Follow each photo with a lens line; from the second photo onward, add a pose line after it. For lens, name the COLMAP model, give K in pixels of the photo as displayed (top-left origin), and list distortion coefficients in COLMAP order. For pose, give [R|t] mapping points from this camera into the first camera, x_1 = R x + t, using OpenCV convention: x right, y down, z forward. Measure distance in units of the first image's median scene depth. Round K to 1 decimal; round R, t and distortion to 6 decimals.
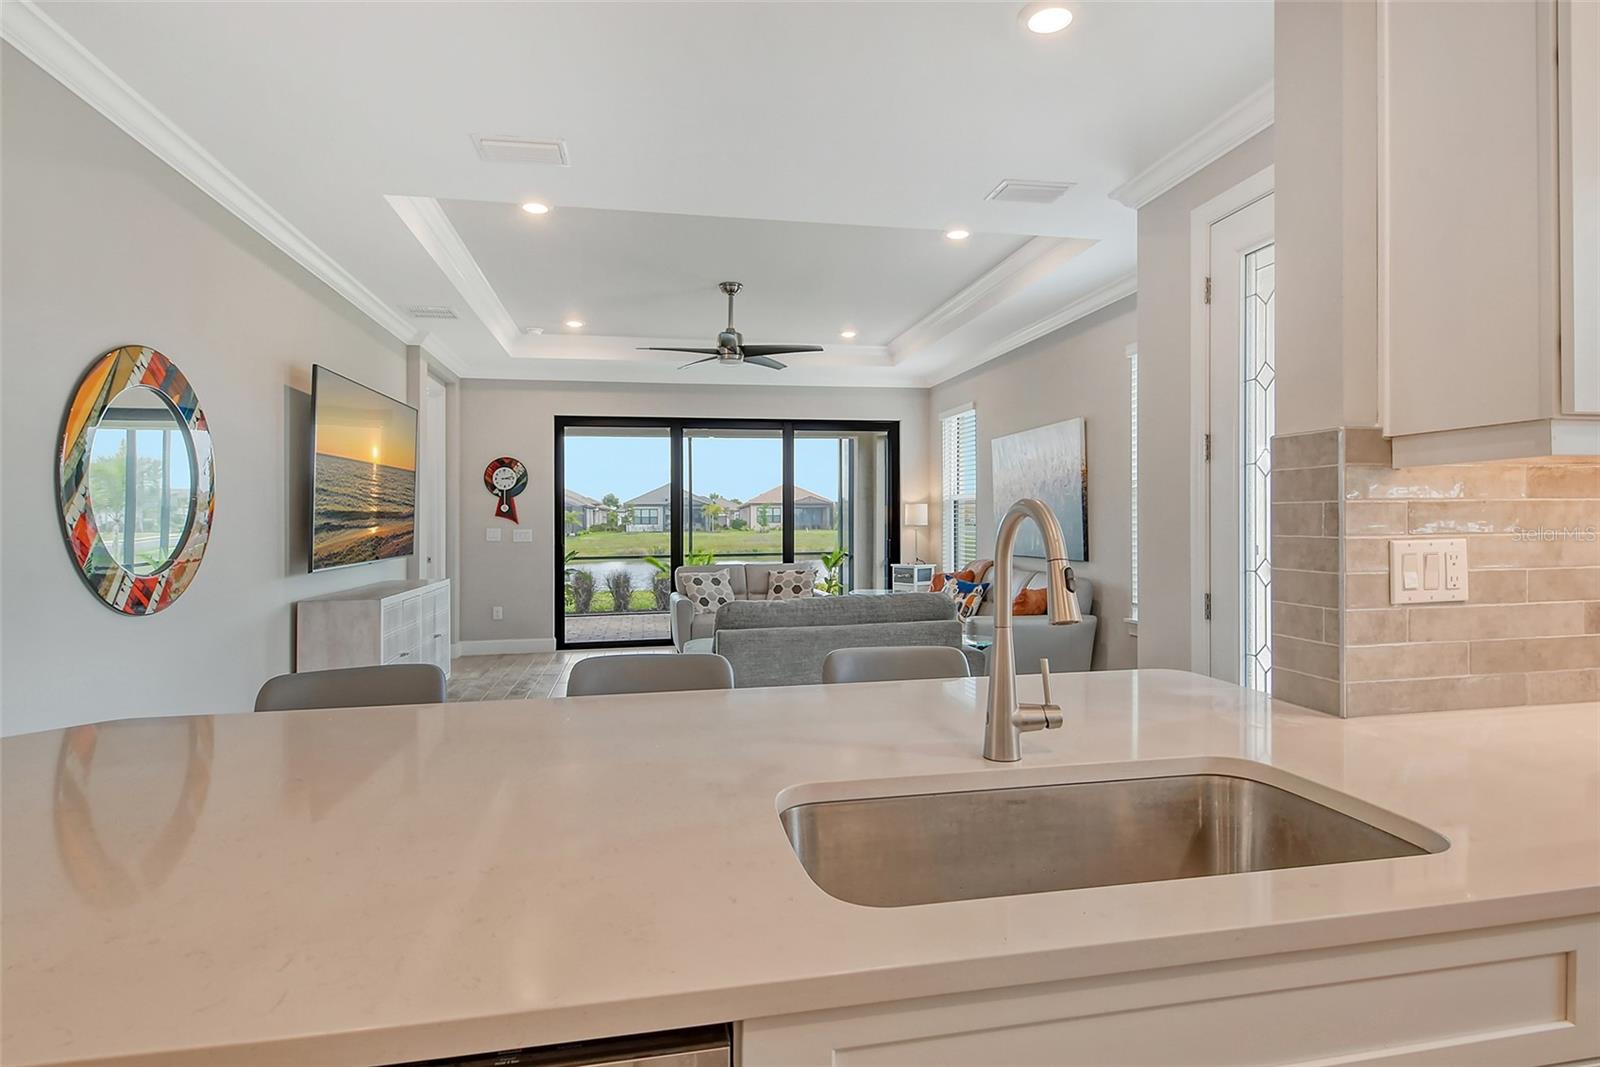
lens RADIAL K [[846.3, 0, 822.8], [0, 846.3, 530.5], [0, 0, 1]] dist [0.018253, -0.016962]
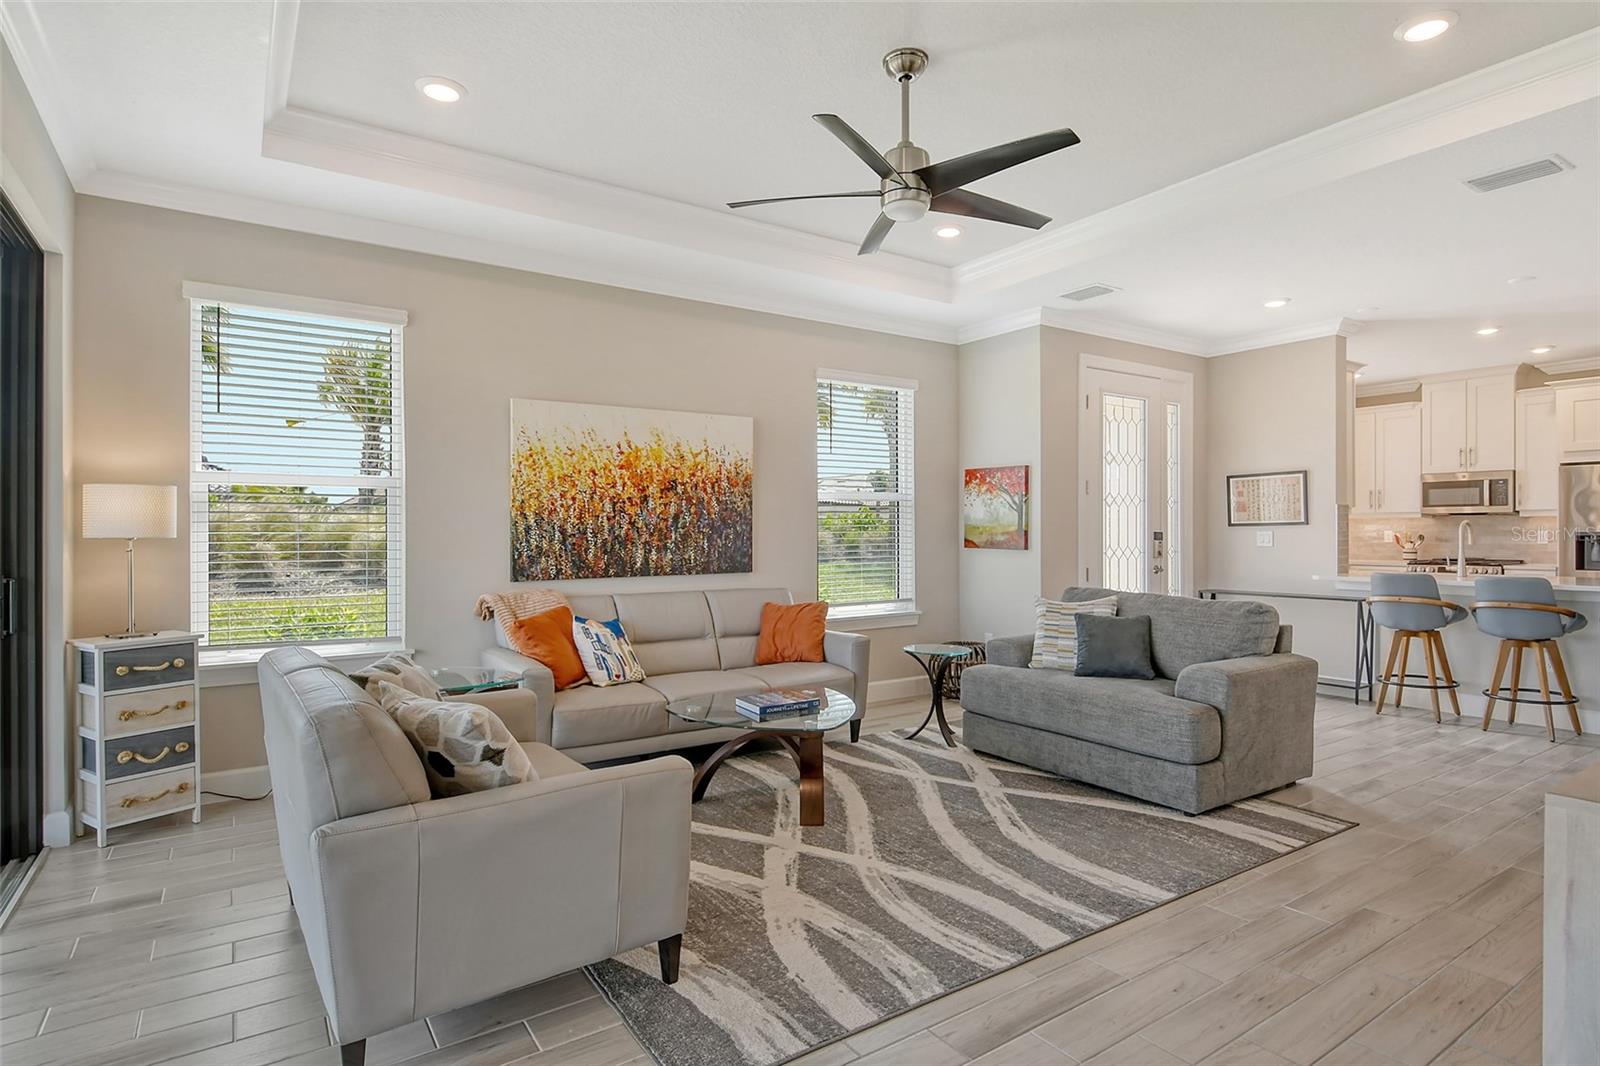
lens RADIAL K [[846.3, 0, 819.4], [0, 846.3, 545.2], [0, 0, 1]] dist [0.018253, -0.016962]
pose [[-0.381105, -0.005730, 0.924514, -0.500783], [0.016270, 0.999784, 0.012903, -0.003665], [-0.924389, 0.019960, -0.380930, 1.112196]]
